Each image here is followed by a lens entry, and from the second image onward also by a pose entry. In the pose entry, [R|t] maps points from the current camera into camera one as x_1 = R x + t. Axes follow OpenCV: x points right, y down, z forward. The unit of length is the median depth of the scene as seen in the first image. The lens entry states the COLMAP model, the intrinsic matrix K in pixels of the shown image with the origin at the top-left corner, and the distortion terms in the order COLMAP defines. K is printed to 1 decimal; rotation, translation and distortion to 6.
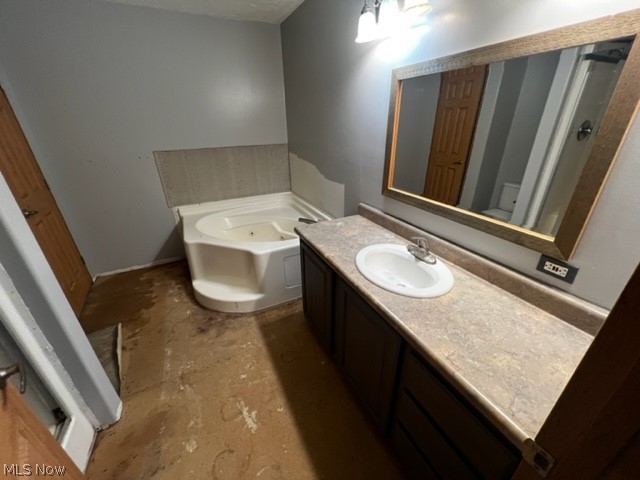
lens RADIAL K [[257.3, 0, 318.7], [0, 257.3, 239.9], [0, 0, 1]] dist [-0.003794, 0.000463]
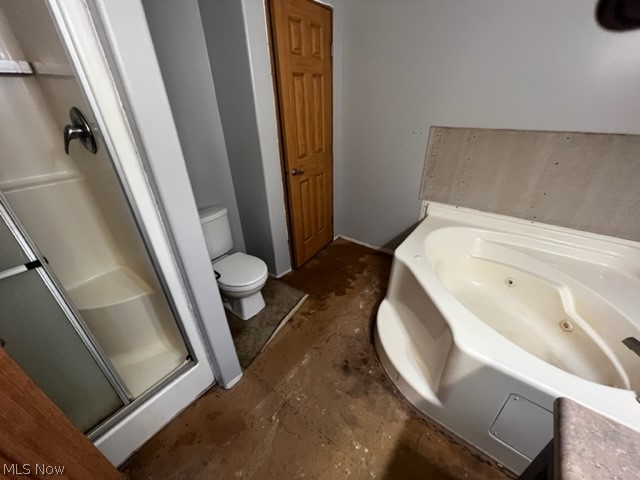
lens RADIAL K [[256.2, 0, 321.1], [0, 256.2, 237.9], [0, 0, 1]] dist [-0.001497, 0.000878]
pose [[0.441549, 0.439218, -0.782382, -0.046085], [-0.364970, 0.884513, 0.290576, -0.166671], [0.819653, 0.157242, 0.550857, 0.393359]]
